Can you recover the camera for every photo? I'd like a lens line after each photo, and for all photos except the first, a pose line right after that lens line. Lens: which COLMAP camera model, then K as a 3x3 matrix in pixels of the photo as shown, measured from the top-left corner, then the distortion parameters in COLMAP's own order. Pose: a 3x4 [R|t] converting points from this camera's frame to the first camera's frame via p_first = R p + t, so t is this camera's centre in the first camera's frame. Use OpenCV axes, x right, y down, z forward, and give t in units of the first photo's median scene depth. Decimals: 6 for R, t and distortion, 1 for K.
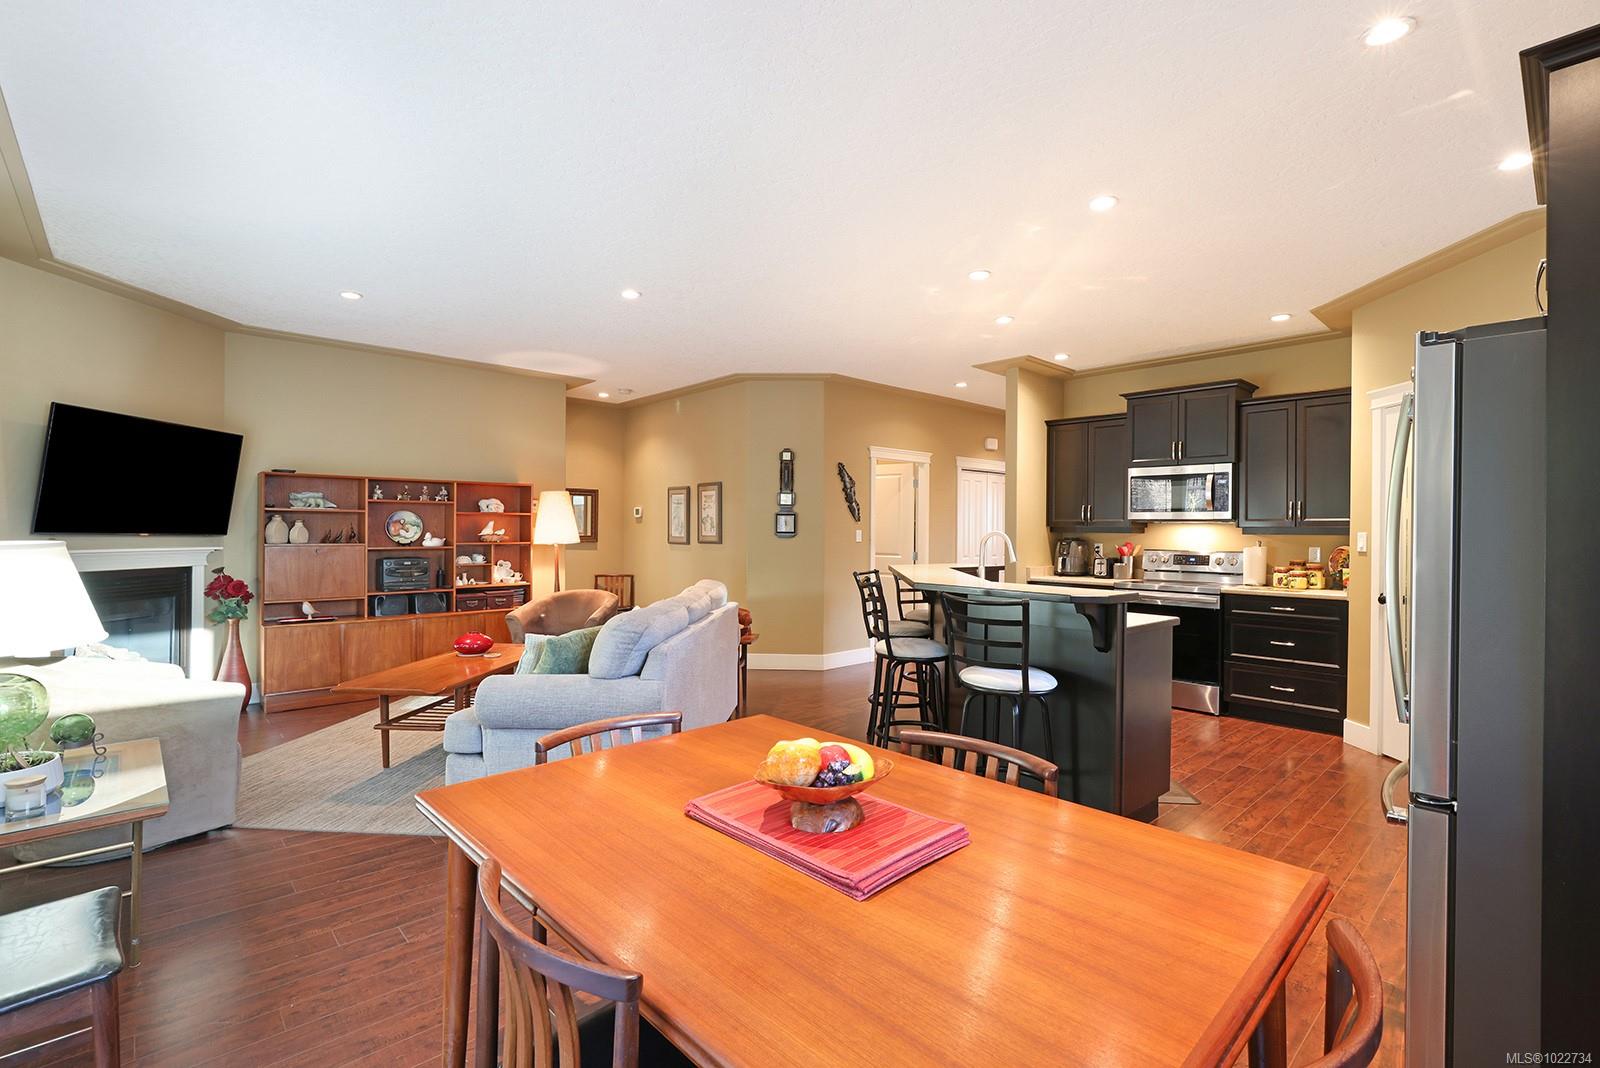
lens RADIAL K [[716.2, 0, 808.1], [0, 716.2, 527.7], [0, 0, 1]] dist [-0.017554, 0.000152]
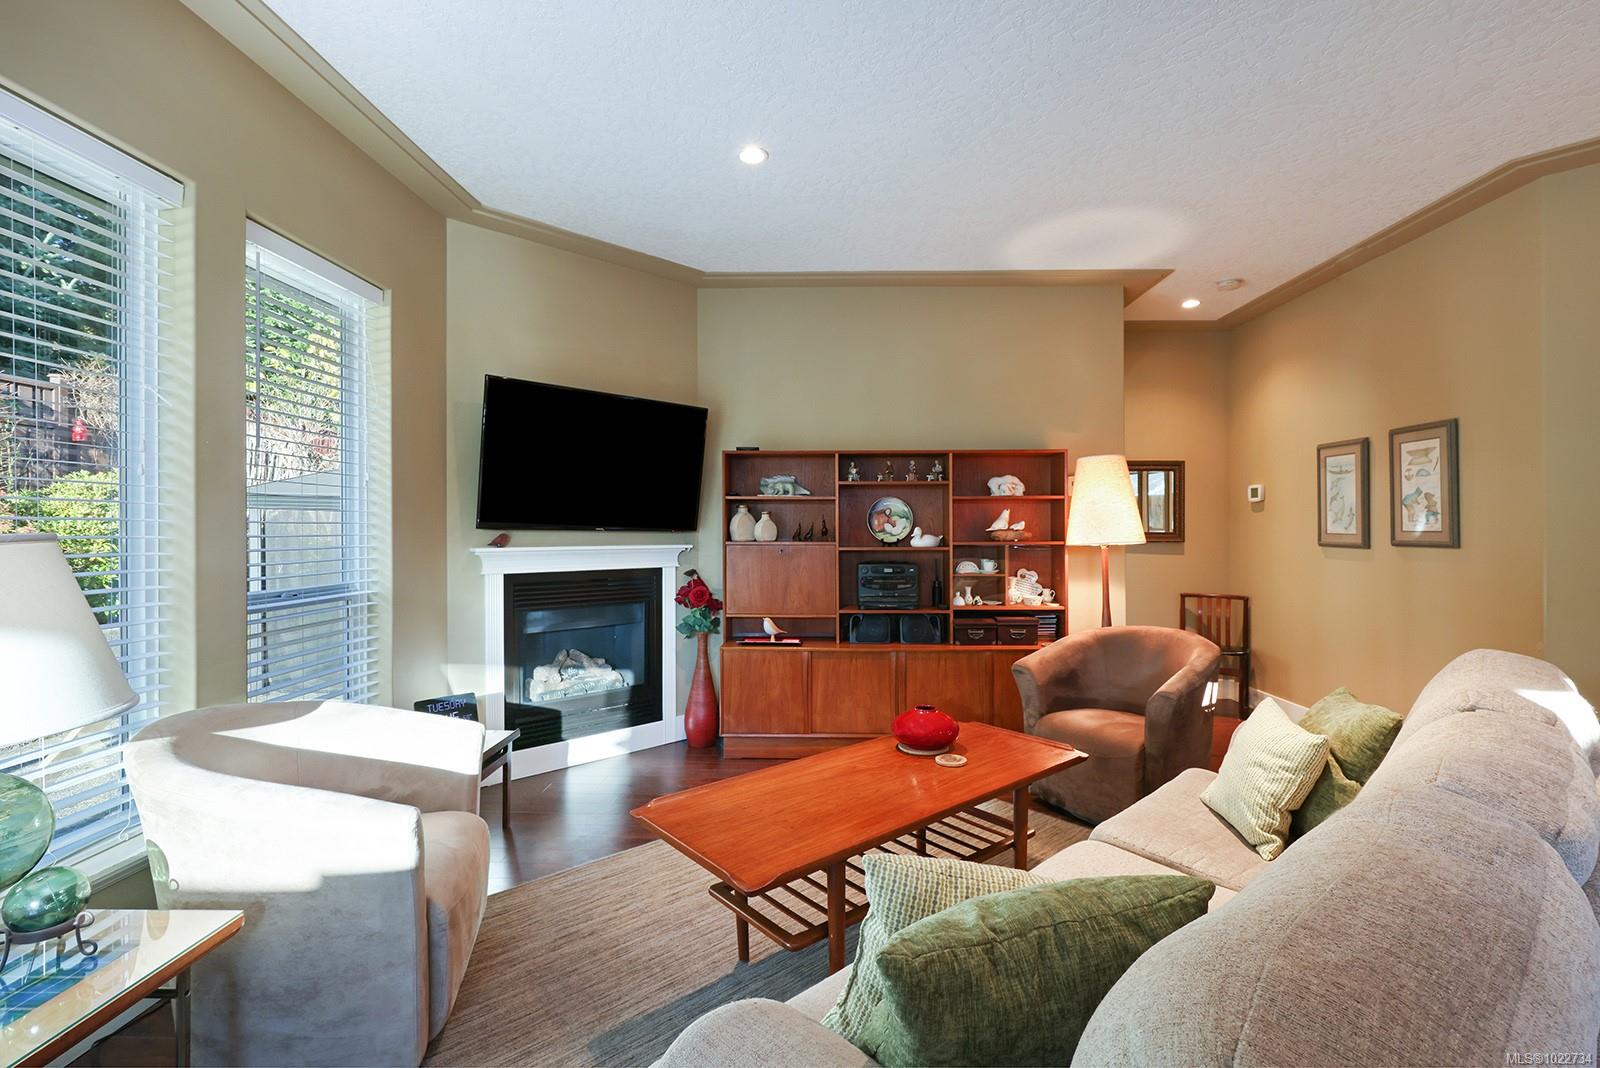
lens RADIAL K [[710.9, 0, 826.9], [0, 710.9, 526.8], [0, 0, 1]] dist [-0.001571, -0.000080]
pose [[0.721293, -0.008273, -0.692581, -0.114303], [0.007236, 0.999964, -0.004409, 0.008976], [0.692592, -0.001832, 0.721327, 0.431457]]
